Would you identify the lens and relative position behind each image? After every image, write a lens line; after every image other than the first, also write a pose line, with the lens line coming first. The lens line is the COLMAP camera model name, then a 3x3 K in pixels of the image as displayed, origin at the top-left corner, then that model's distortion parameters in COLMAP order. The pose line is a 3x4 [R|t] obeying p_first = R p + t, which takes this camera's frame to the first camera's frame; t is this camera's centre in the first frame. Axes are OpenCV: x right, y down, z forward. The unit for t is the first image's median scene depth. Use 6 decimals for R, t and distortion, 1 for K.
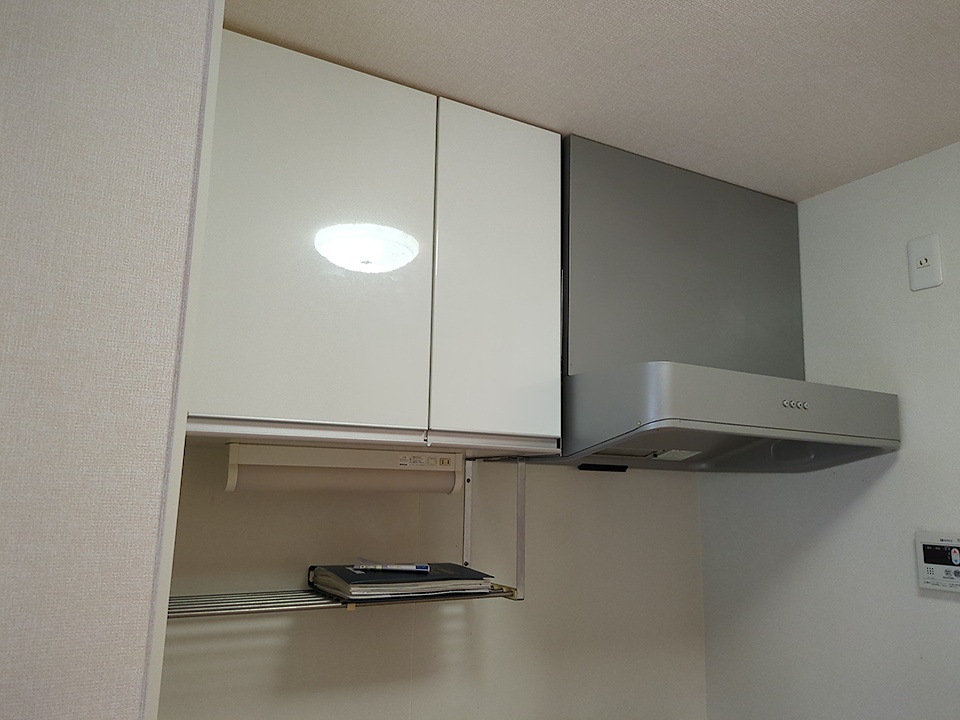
lens RADIAL K [[716.4, 0, 477.9], [0, 716.4, 359.1], [0, 0, 1]] dist [0.051105, -0.038682]
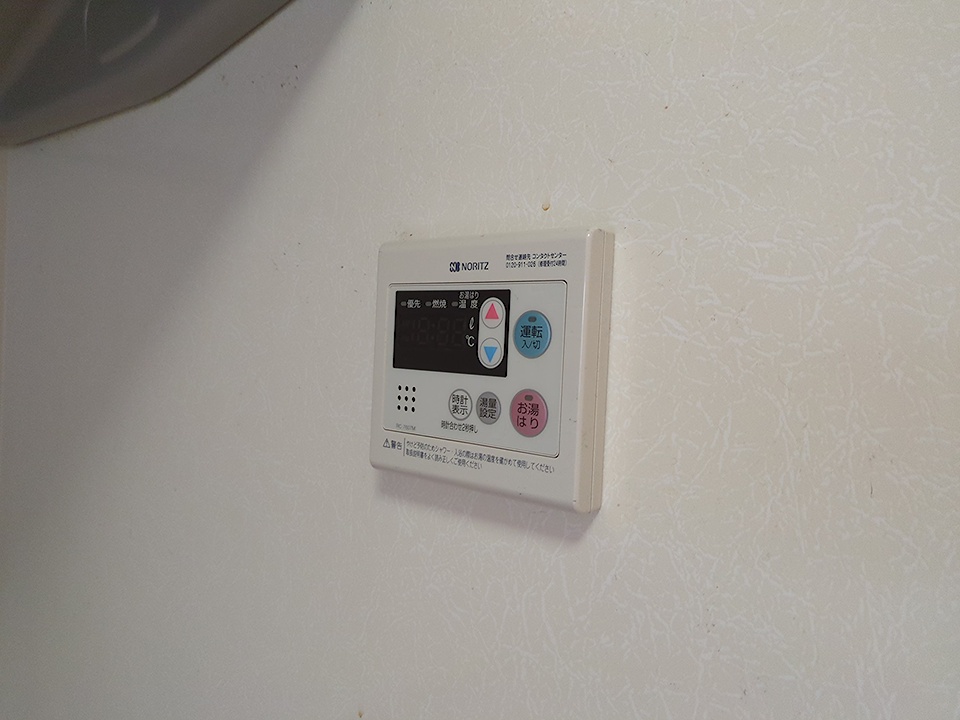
lens RADIAL K [[716.4, 0, 477.9], [0, 716.4, 359.1], [0, 0, 1]] dist [0.051105, -0.038682]
pose [[0.943071, 0.011466, 0.332395, 0.571186], [-0.083460, 0.975586, 0.203140, 0.231340], [-0.321950, -0.219317, 0.921004, 0.786763]]
